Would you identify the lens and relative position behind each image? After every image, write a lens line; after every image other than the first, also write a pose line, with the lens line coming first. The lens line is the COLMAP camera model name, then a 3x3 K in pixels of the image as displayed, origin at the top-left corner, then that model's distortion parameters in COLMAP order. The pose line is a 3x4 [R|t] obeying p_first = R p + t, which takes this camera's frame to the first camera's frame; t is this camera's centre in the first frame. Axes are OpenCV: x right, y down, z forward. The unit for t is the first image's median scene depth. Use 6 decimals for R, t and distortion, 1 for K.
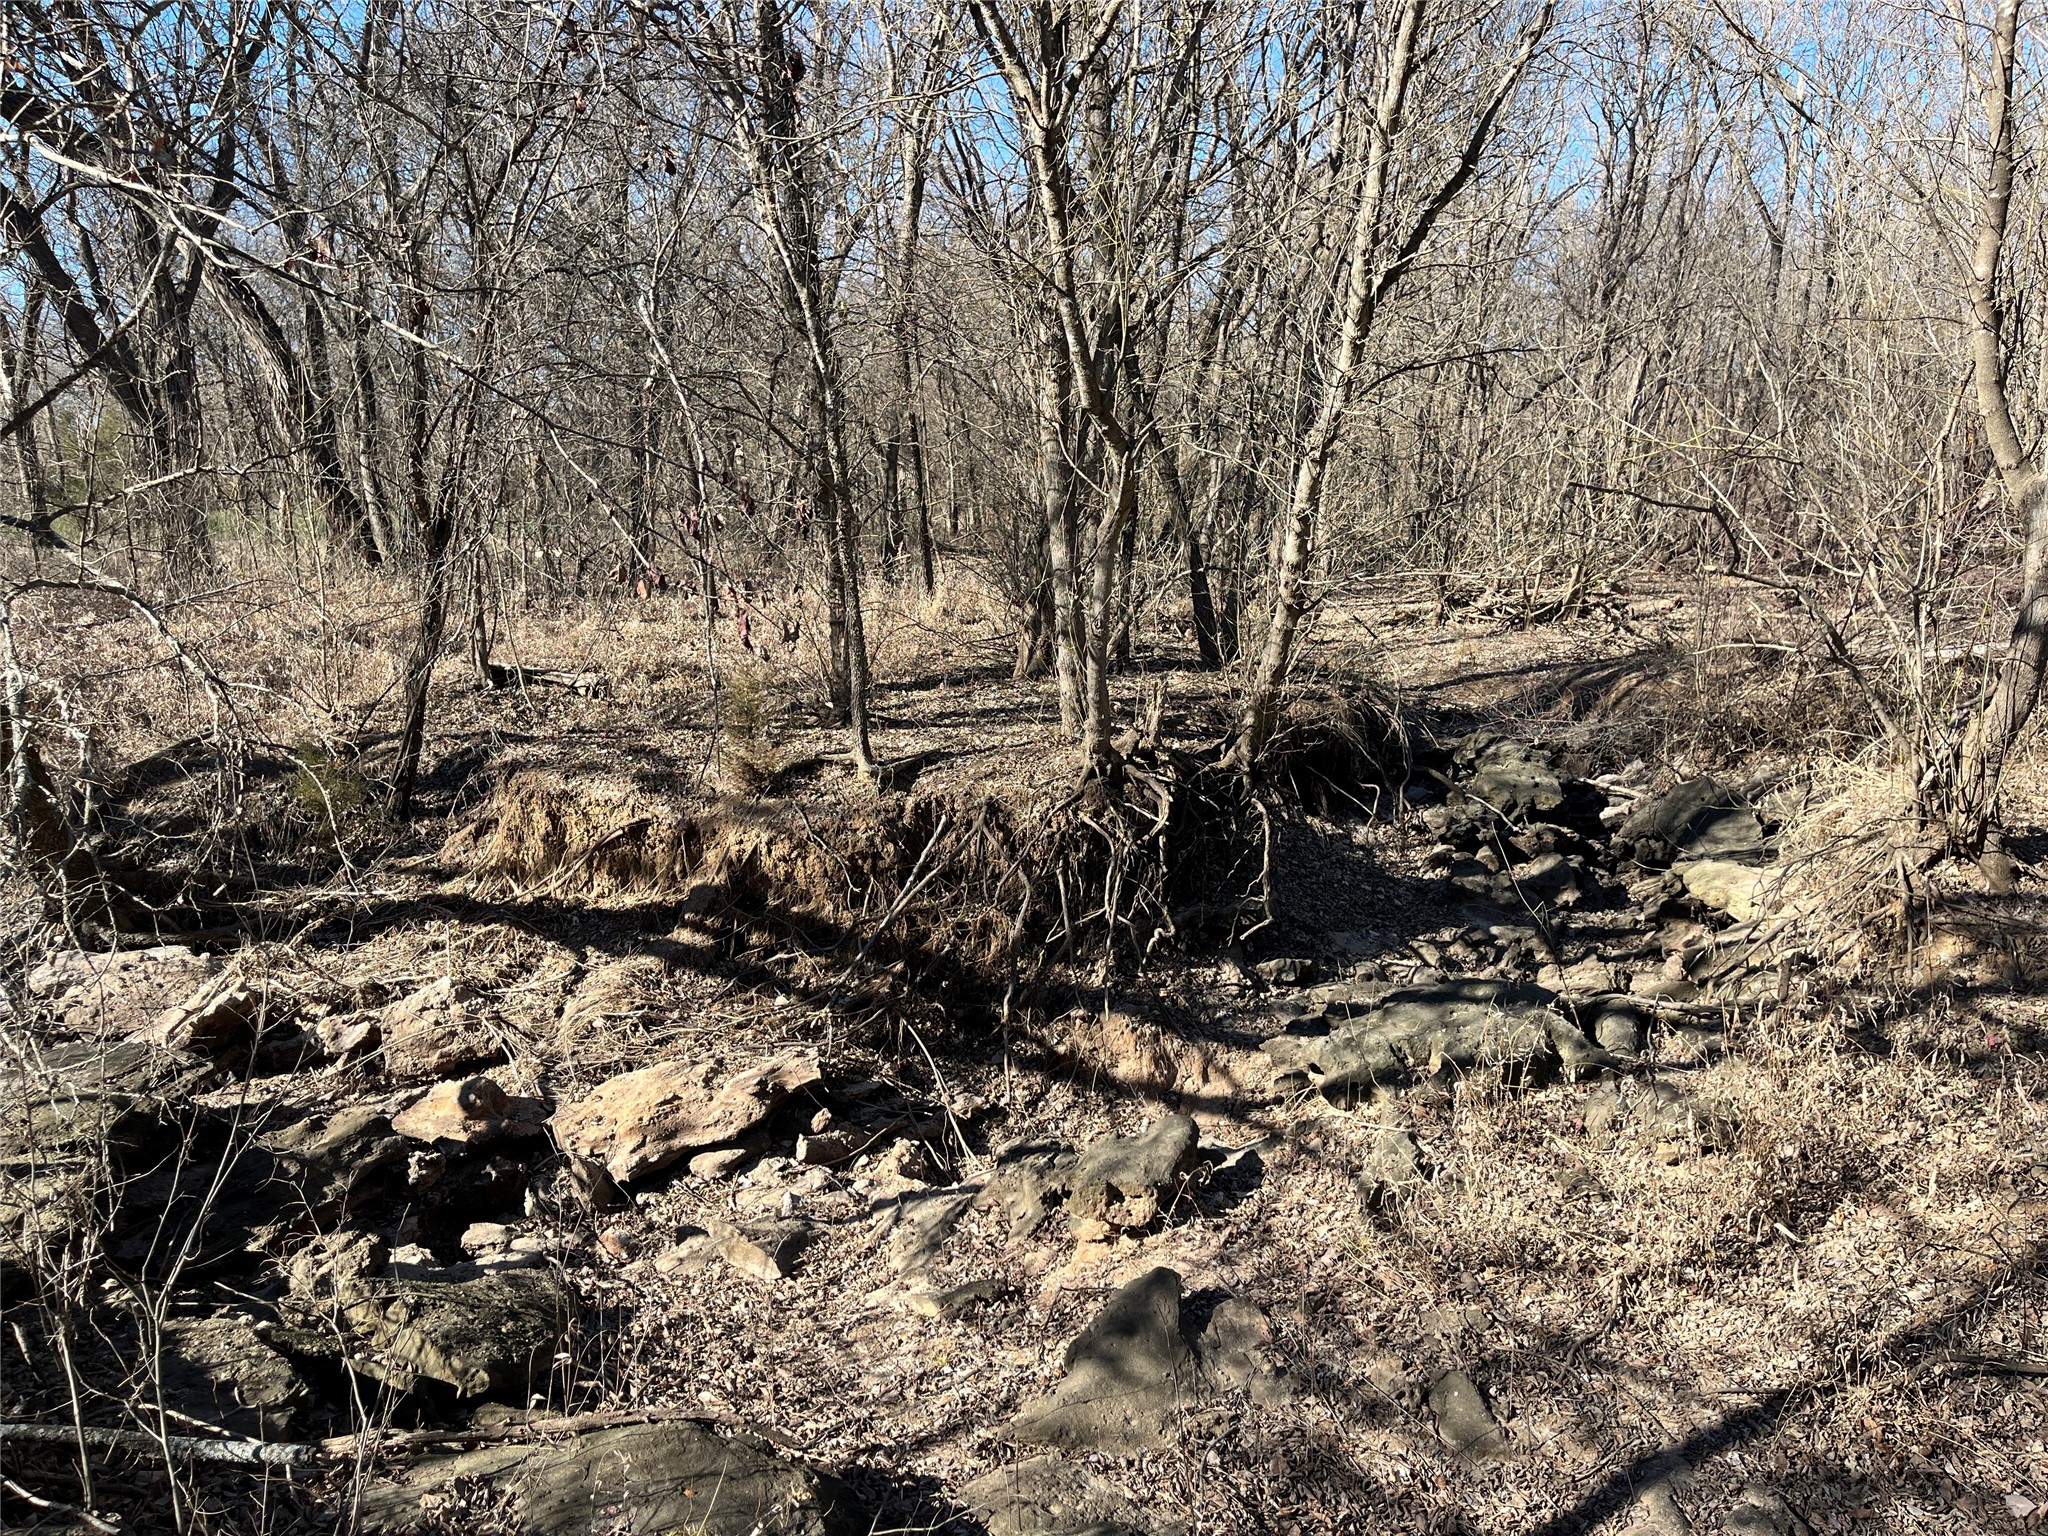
lens RADIAL K [[1545.3, 0, 1019.9], [0, 1545.3, 735.2], [0, 0, 1]] dist [0.083942, -0.132095]
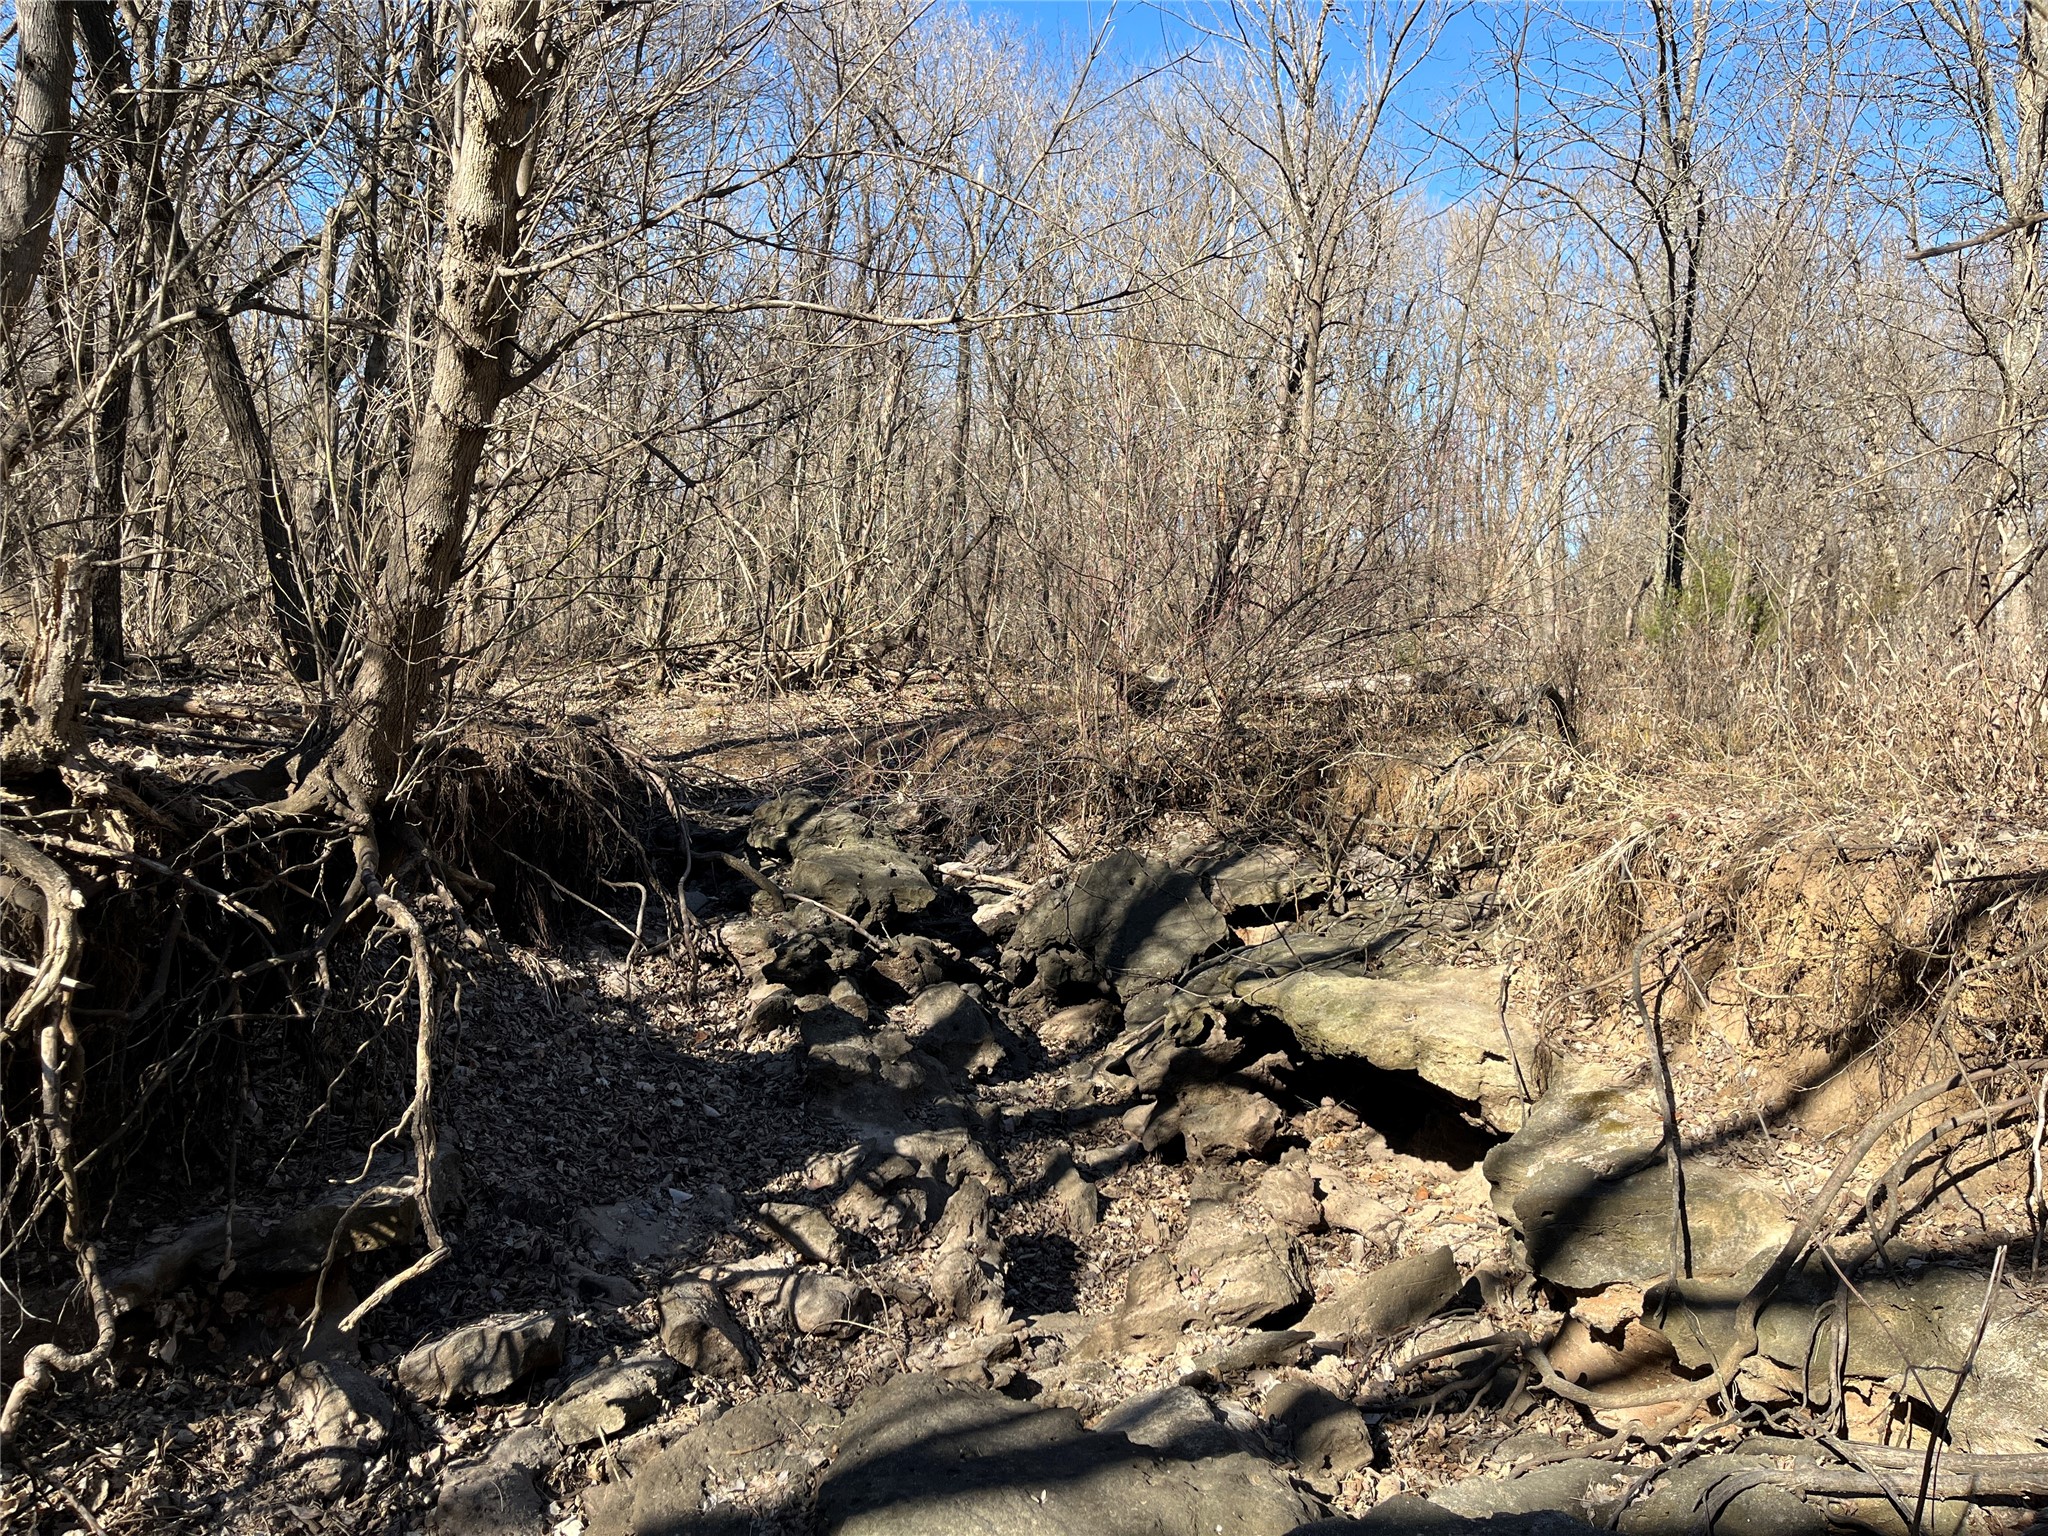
lens RADIAL K [[1549.5, 0, 1024.0], [0, 1549.5, 768.0], [0, 0, 1]] dist [0.071611, -0.107717]
pose [[0.864786, -0.007650, 0.502082, 0.089322], [0.042968, 0.997344, -0.058812, 0.035764], [-0.500298, 0.072434, 0.862818, 0.559030]]
